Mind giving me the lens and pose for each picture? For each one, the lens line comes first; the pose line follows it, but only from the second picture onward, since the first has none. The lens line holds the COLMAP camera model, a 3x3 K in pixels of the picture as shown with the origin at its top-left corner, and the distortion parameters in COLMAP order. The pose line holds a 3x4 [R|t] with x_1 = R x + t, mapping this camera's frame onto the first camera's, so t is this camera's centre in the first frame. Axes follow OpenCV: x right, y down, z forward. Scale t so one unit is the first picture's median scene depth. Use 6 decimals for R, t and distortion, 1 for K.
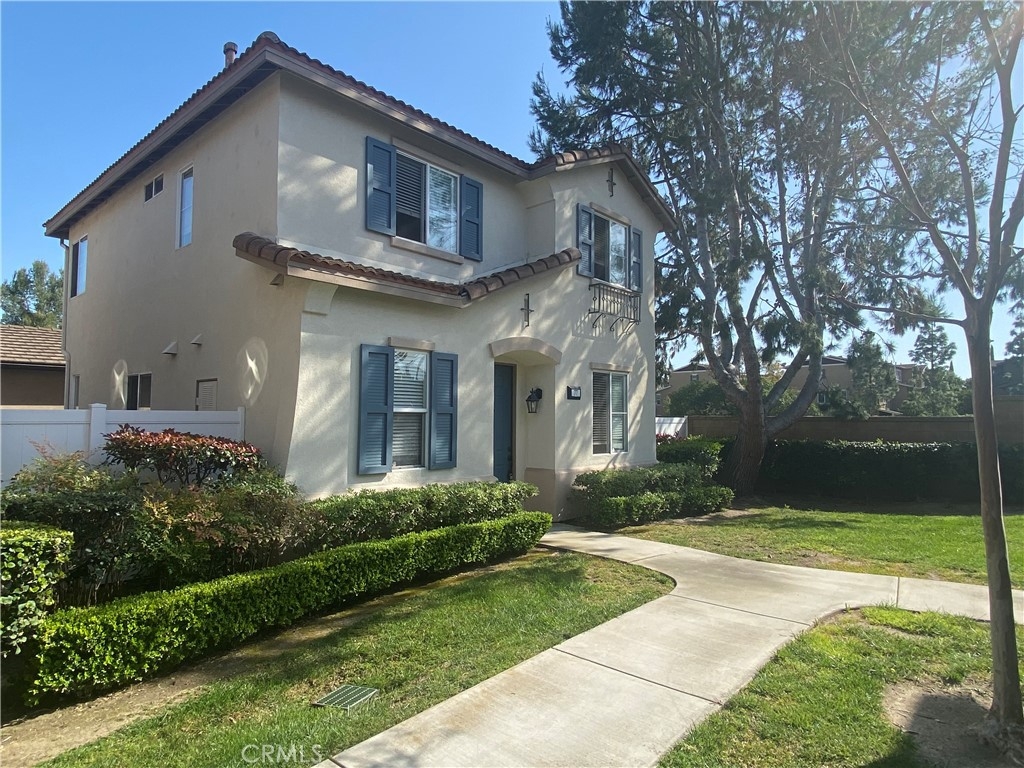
lens RADIAL K [[632.8, 0, 512.0], [0, 632.8, 384.0], [0, 0, 1]] dist [0.071930, -0.057583]
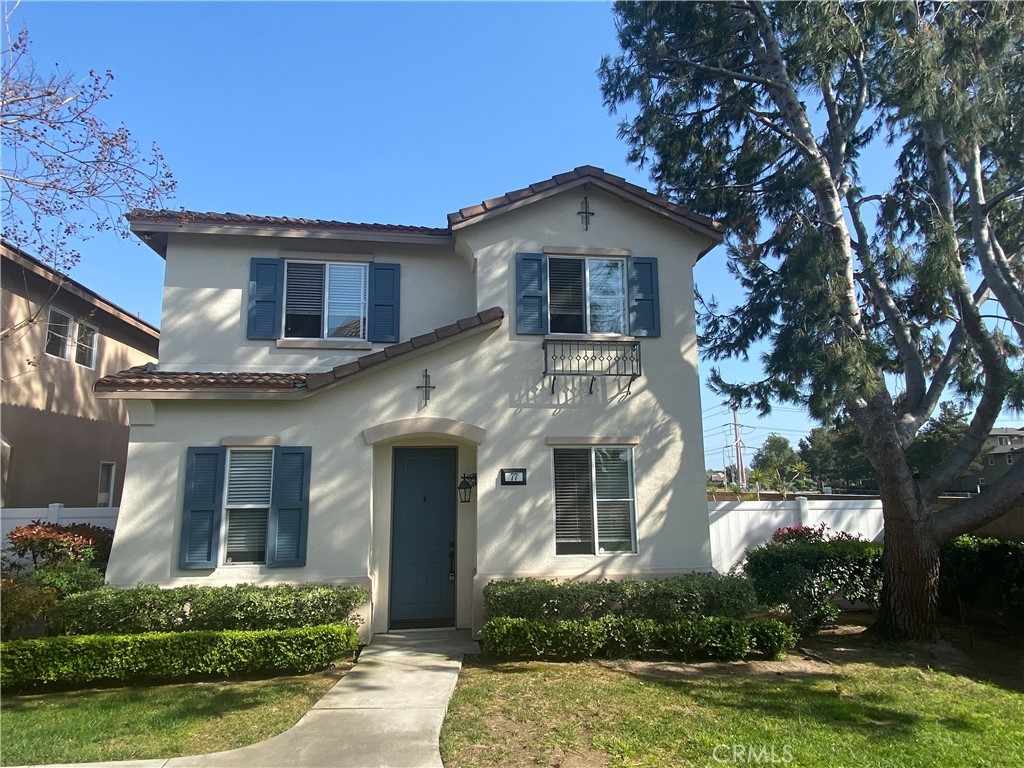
lens RADIAL K [[632.8, 0, 512.0], [0, 632.8, 384.0], [0, 0, 1]] dist [0.071930, -0.057583]
pose [[0.739966, -0.116845, -0.662418, 0.757879], [0.047964, 0.991456, -0.121305, -0.007754], [0.670933, 0.057989, 0.739247, 0.443192]]
